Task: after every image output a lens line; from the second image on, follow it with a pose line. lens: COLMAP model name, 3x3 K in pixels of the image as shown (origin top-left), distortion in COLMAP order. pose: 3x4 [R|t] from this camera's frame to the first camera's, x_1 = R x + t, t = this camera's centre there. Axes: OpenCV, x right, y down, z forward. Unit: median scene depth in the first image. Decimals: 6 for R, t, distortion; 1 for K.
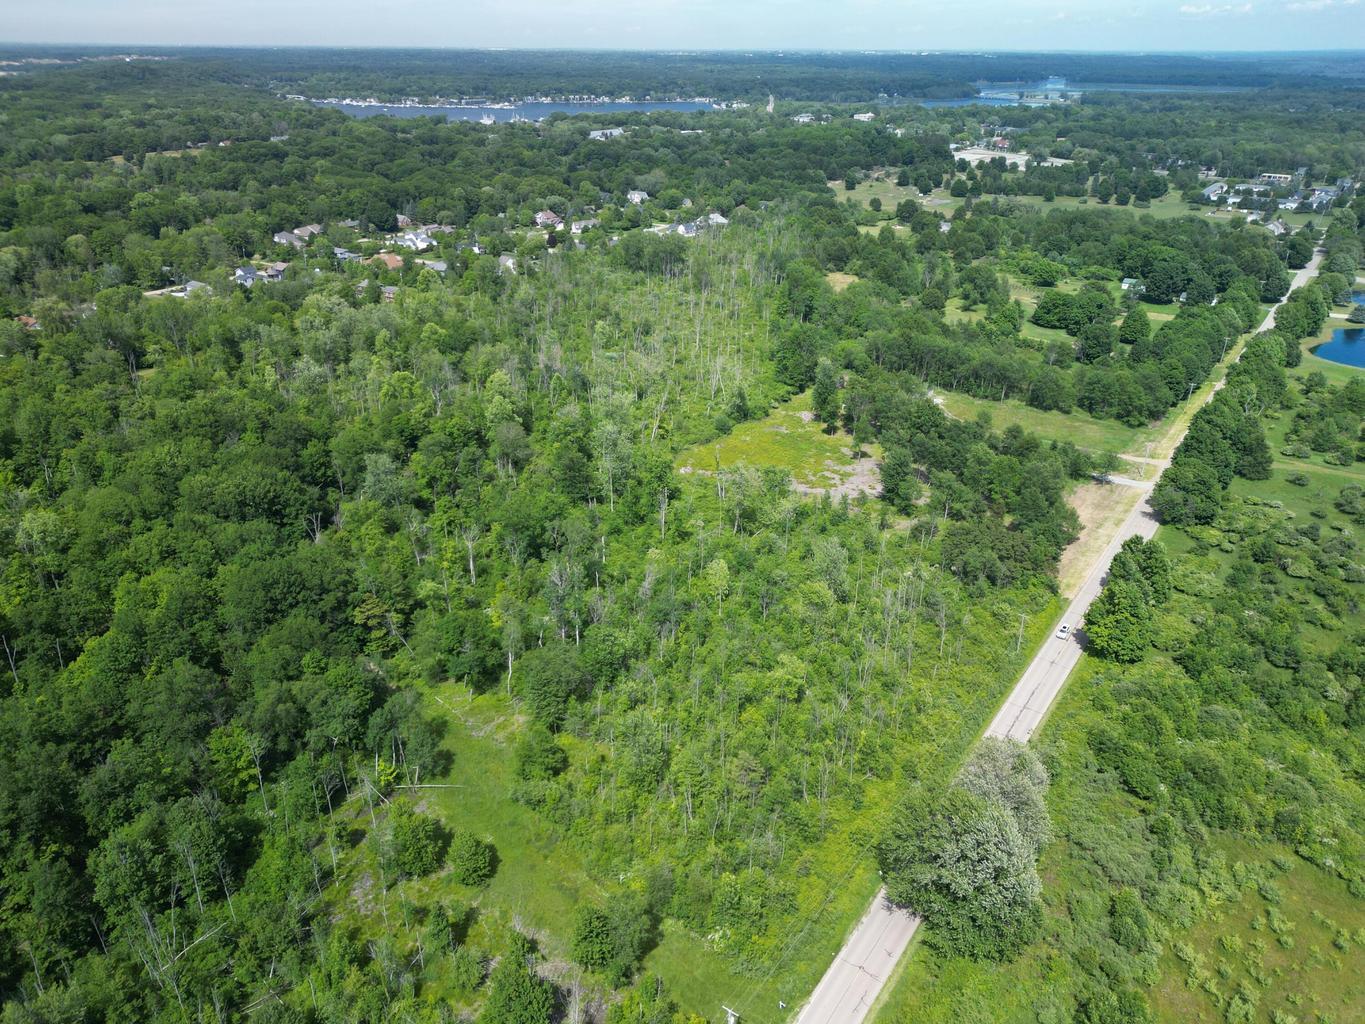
lens RADIAL K [[952.4, 0, 680.3], [0, 952.4, 512.0], [0, 0, 1]] dist [0.072966, -0.071861]
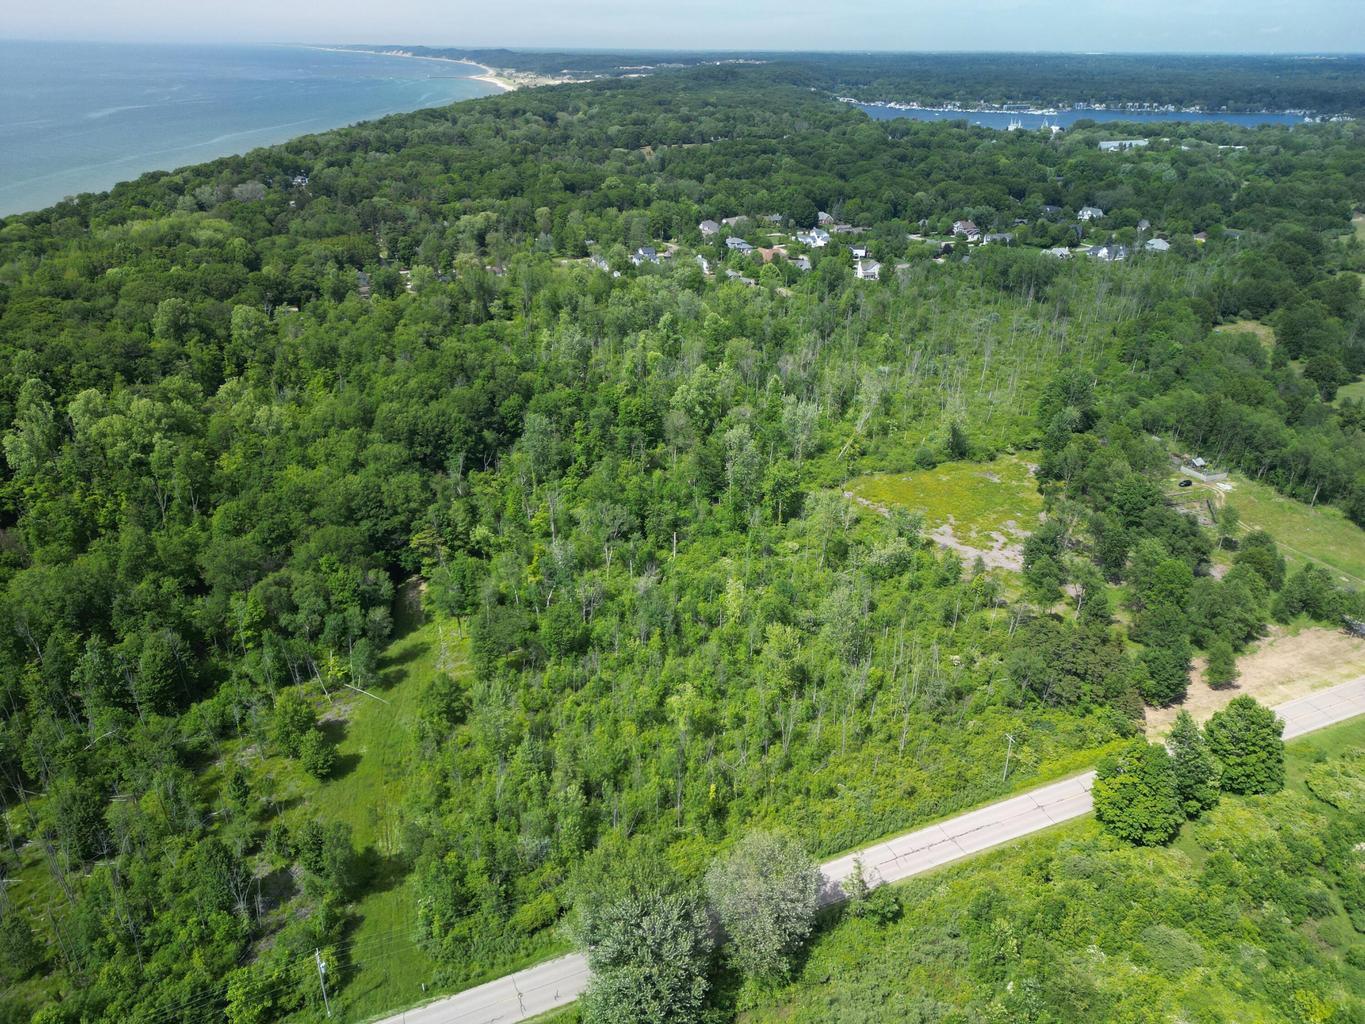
lens RADIAL K [[952.4, 0, 682.4], [0, 952.4, 509.3], [0, 0, 1]] dist [0.072966, -0.071861]
pose [[0.856720, 0.227564, -0.462868, 0.130874], [-0.230528, 0.971725, 0.051054, -0.017276], [0.461398, 0.062965, 0.884956, 0.037212]]
